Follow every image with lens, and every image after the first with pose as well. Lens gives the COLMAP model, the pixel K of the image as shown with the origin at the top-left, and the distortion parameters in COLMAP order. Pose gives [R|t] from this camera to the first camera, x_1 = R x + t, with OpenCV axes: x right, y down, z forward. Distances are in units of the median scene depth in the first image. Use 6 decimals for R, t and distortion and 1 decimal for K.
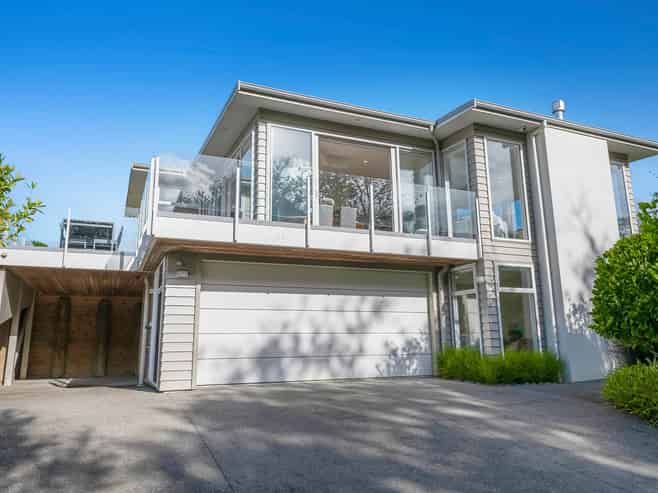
lens RADIAL K [[450.4, 0, 329.0], [0, 450.4, 246.5], [0, 0, 1]] dist [-0.002739, -0.000695]
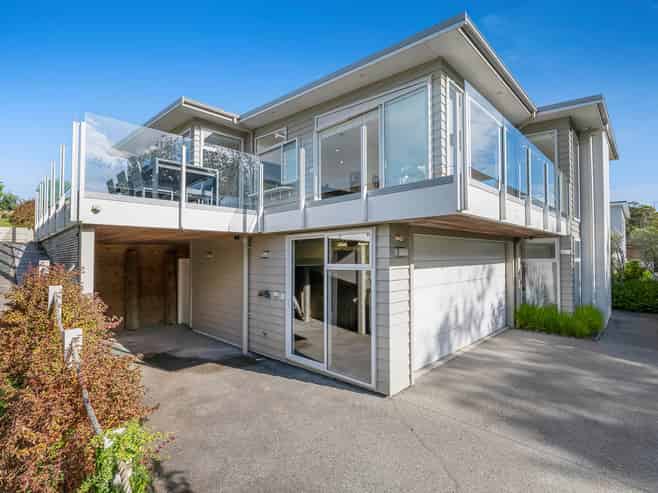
lens RADIAL K [[319.1, 0, 329.0], [0, 319.1, 246.5], [0, 0, 1]] dist [-0.037419, 0.000079]
pose [[0.943476, 0.017261, 0.330992, -0.515794], [-0.069630, 0.986679, 0.147023, -0.019575], [-0.324045, -0.161760, 0.932110, 0.403219]]
